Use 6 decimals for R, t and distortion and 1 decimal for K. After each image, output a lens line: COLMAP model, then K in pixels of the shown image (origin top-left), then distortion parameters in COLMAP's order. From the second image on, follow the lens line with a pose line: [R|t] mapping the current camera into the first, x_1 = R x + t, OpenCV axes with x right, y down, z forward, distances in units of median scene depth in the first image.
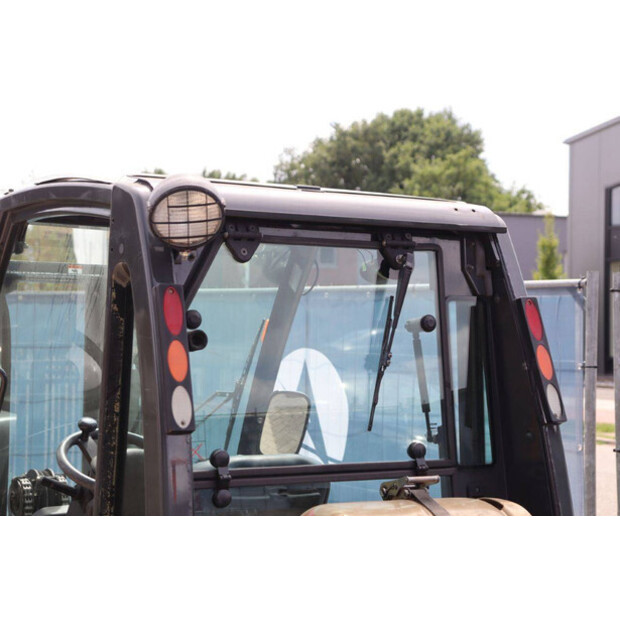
lens RADIAL K [[1383.2, 0, 297.5], [0, 1383.2, 298.0], [0, 0, 1]] dist [0.402385, 0.000000]
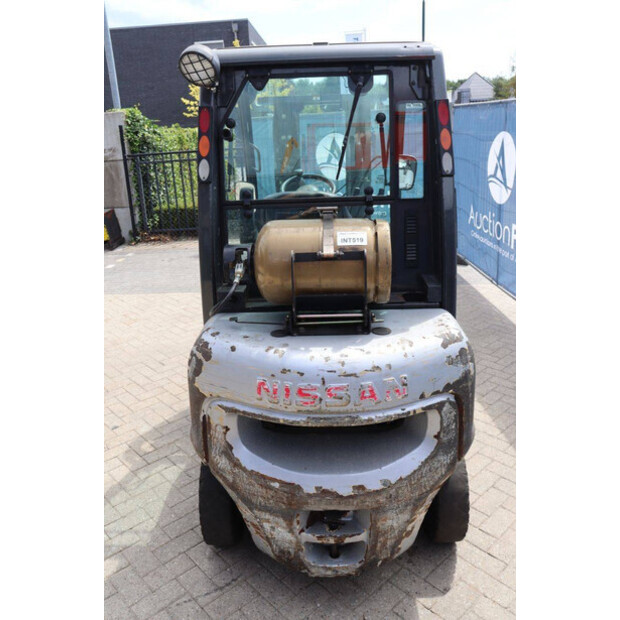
lens RADIAL K [[539.2, 0, 305.8], [0, 539.2, 310.0], [0, 0, 1]] dist [-0.123006, 0.060083]
pose [[0.843544, 0.133124, -0.520299, 0.393351], [0.057242, 0.940987, 0.333565, 0.017862], [0.534000, -0.311160, 0.786145, 0.352877]]
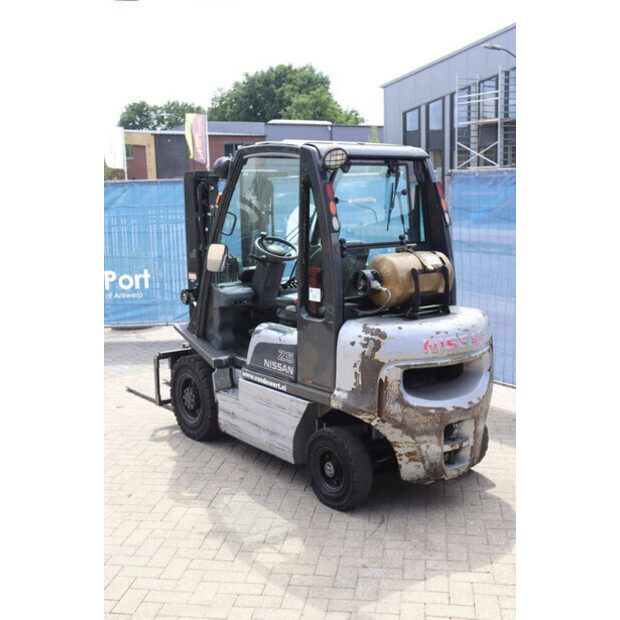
lens RADIAL K [[796.8, 0, 314.4], [0, 796.8, 308.4], [0, 0, 1]] dist [0.000333, 0.000000]
pose [[0.992717, -0.046175, 0.111272, -0.276471], [0.027044, 0.985472, 0.167673, -0.025036], [-0.117398, -0.163443, 0.979543, -0.592782]]
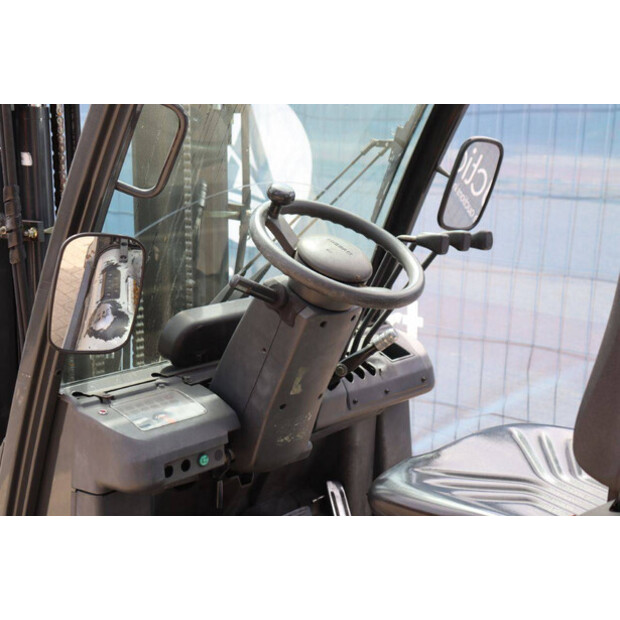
lens RADIAL K [[1043.6, 0, 327.7], [0, 1043.6, 309.0], [0, 0, 1]] dist [0.131477, 0.000000]
pose [[0.950037, -0.057474, 0.306801, -0.342546], [-0.015453, 0.973036, 0.230136, 0.037957], [-0.311756, -0.223378, 0.923532, 0.656808]]
